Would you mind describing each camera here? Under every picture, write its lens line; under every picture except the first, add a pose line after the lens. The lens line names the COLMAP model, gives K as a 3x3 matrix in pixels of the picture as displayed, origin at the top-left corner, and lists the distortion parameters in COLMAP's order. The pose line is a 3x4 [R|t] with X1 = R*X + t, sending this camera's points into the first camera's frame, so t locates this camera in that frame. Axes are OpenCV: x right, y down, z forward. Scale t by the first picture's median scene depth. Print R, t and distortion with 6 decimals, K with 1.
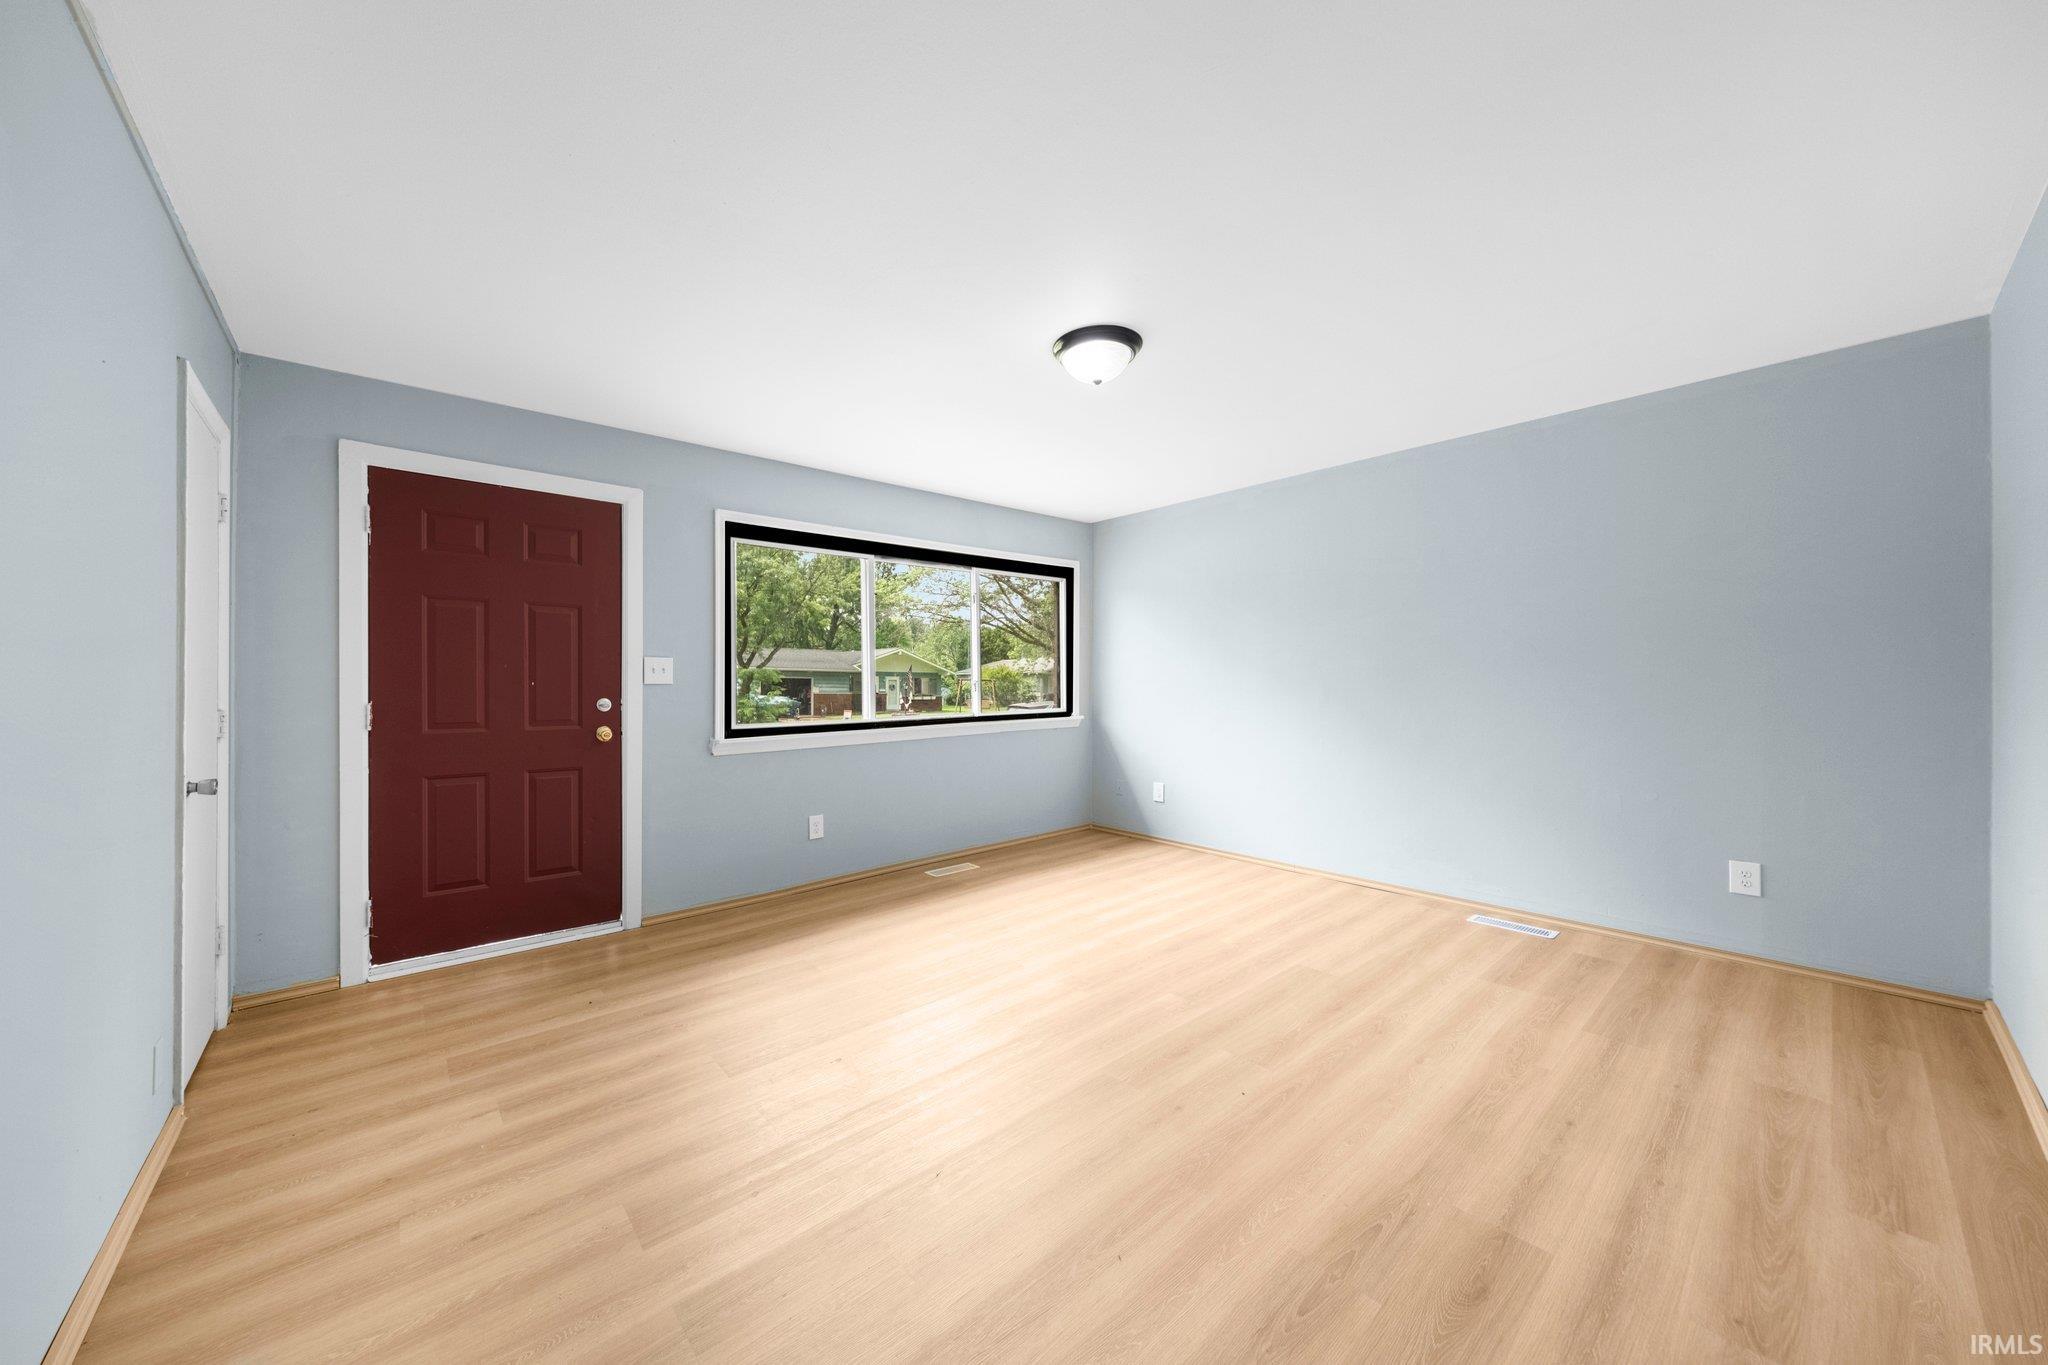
lens RADIAL K [[713.0, 0, 1003.6], [0, 713.0, 689.0], [0, 0, 1]] dist [0.005277, -0.000002]
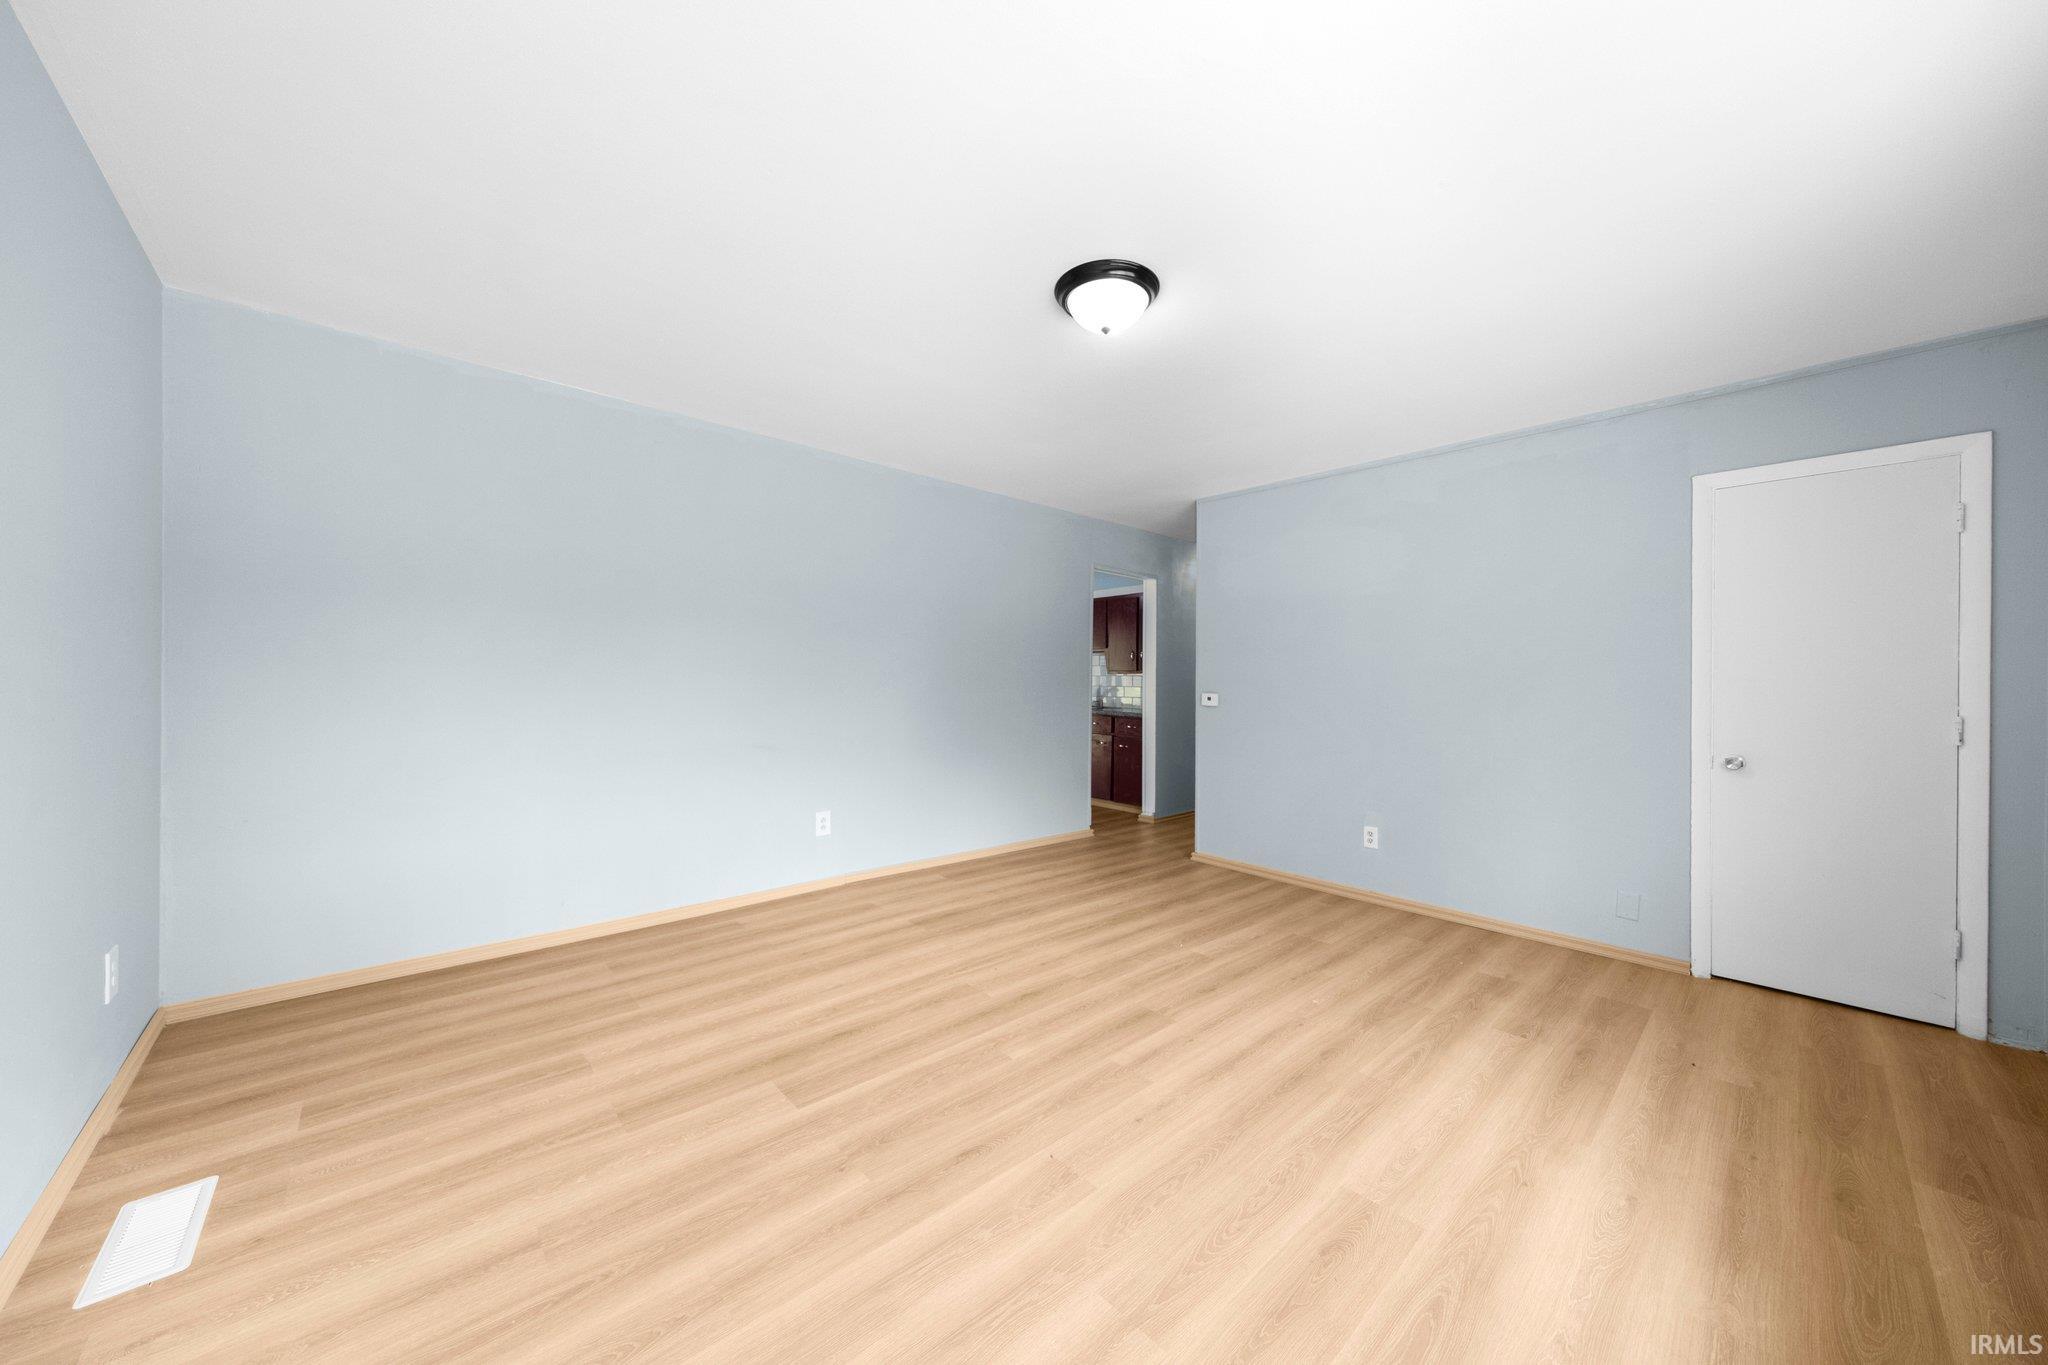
lens RADIAL K [[703.6, 0, 1007.1], [0, 703.6, 669.3], [0, 0, 1]] dist [0.000625, -0.000107]
pose [[-0.999858, -0.008797, -0.014396, 0.246722], [-0.008661, 0.999917, -0.009518, -0.014942], [0.014478, -0.009392, -0.999851, 1.768643]]
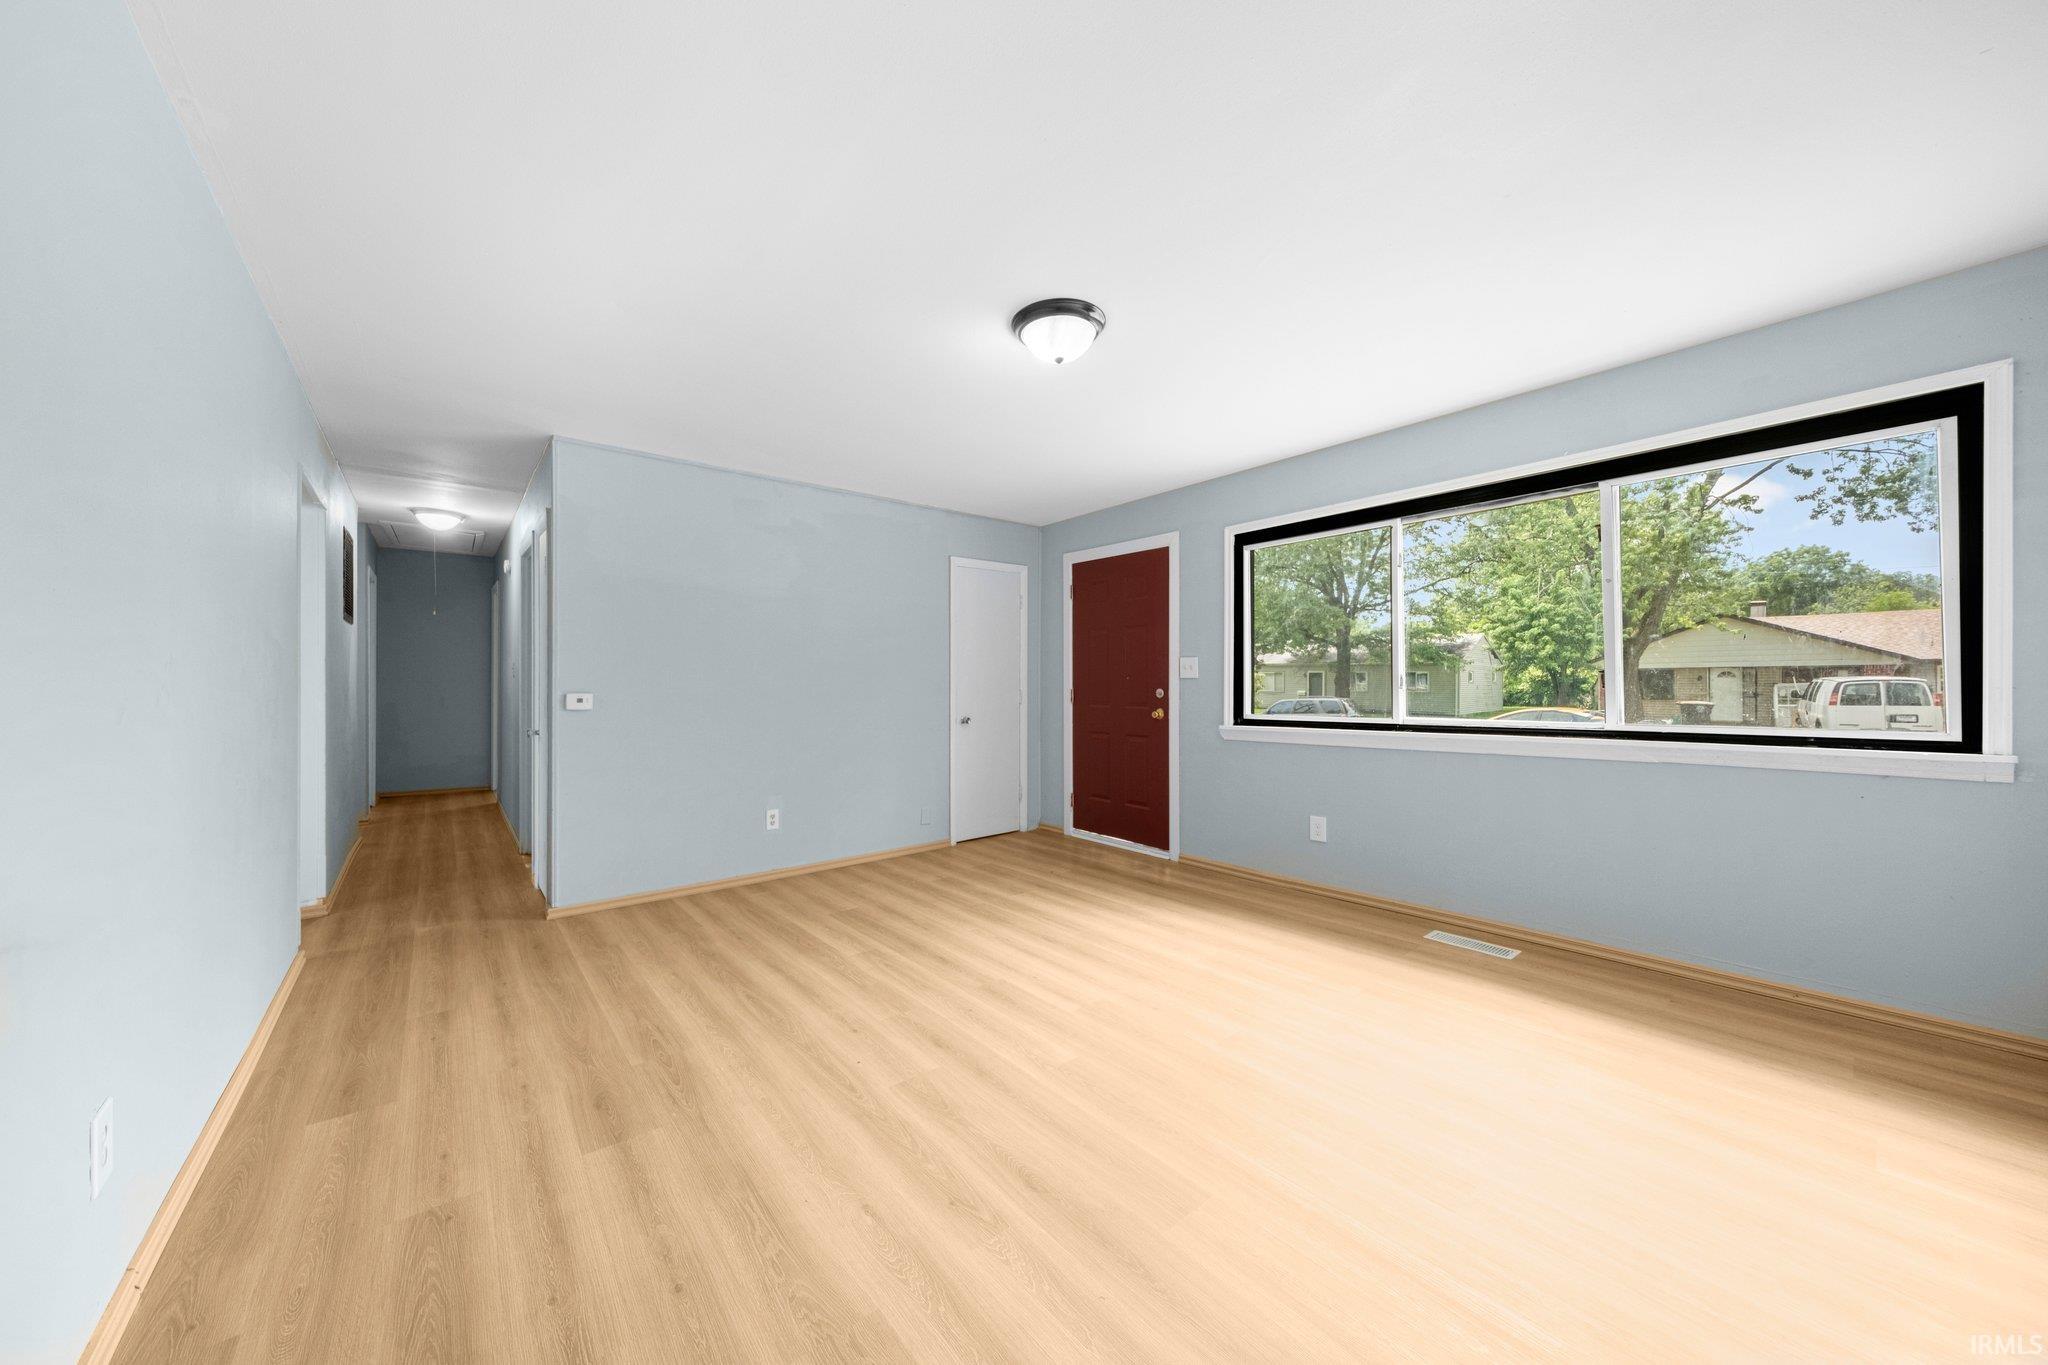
lens RADIAL K [[703.6, 0, 1007.1], [0, 703.6, 669.3], [0, 0, 1]] dist [0.000625, -0.000107]
pose [[-0.033529, -0.014283, -0.999336, 1.018010], [-0.001676, 0.999897, -0.014235, -0.005022], [0.999436, 0.001197, -0.033550, 0.921518]]
